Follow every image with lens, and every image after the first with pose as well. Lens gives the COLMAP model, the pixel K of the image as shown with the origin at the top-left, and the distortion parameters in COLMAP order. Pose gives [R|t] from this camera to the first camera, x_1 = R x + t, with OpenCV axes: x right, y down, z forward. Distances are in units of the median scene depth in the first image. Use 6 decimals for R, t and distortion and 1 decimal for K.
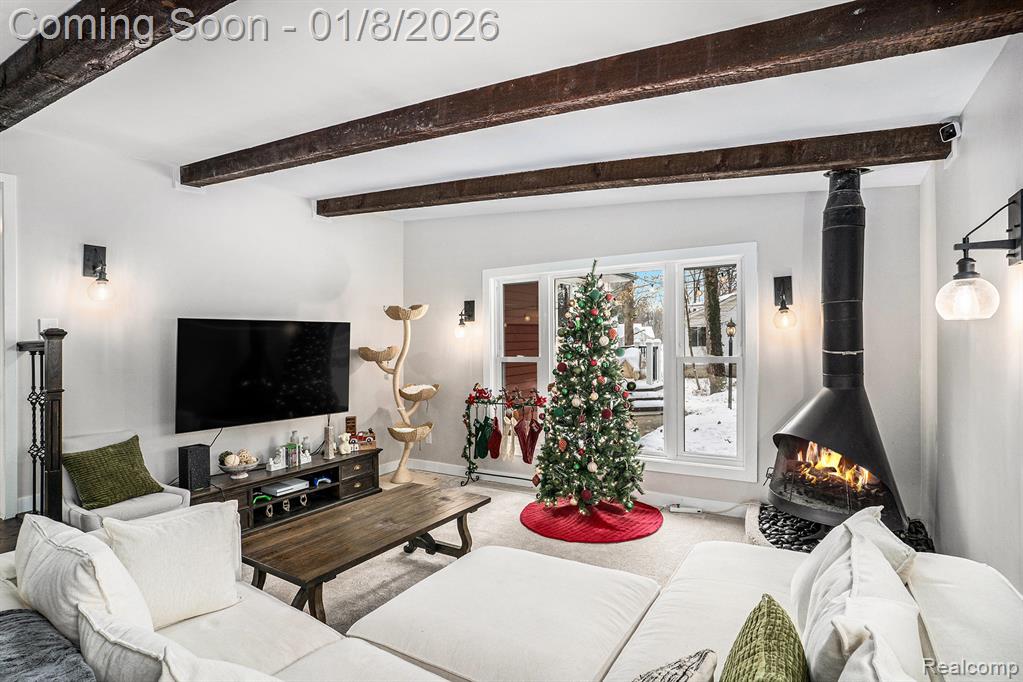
lens RADIAL K [[510.3, 0, 513.2], [0, 510.3, 338.7], [0, 0, 1]] dist [-0.072420, 0.032475]
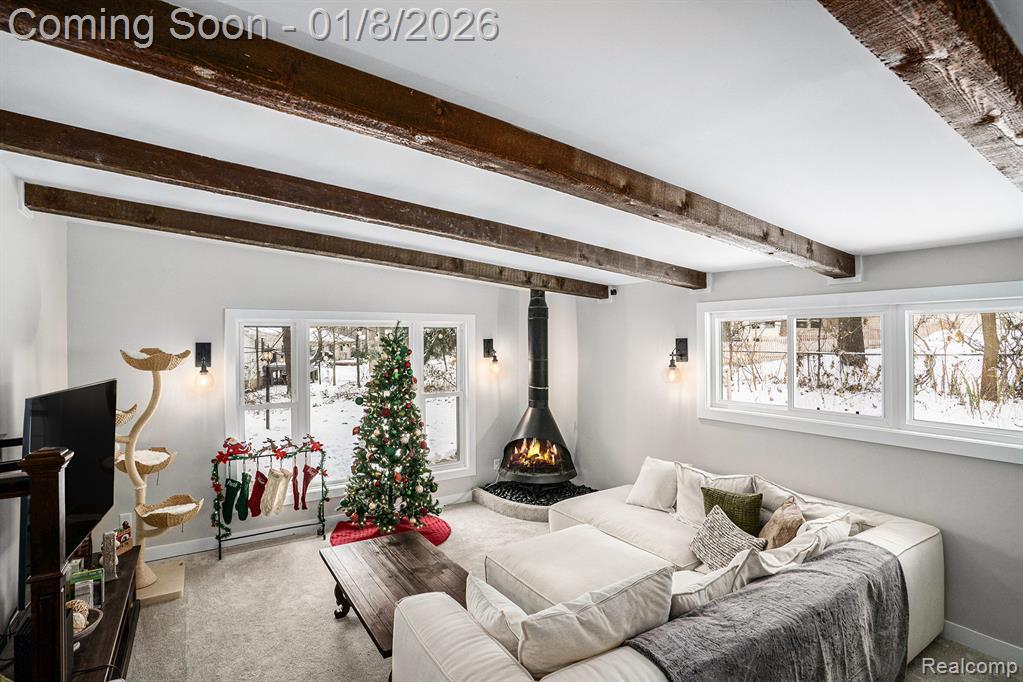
lens RADIAL K [[510.3, 0, 513.2], [0, 510.3, 338.7], [0, 0, 1]] dist [-0.072420, 0.032475]
pose [[0.424361, 0.017103, 0.905331, -0.667182], [-0.014561, 0.999821, -0.012063, -0.084168], [-0.905376, -0.008064, 0.424534, 0.190598]]
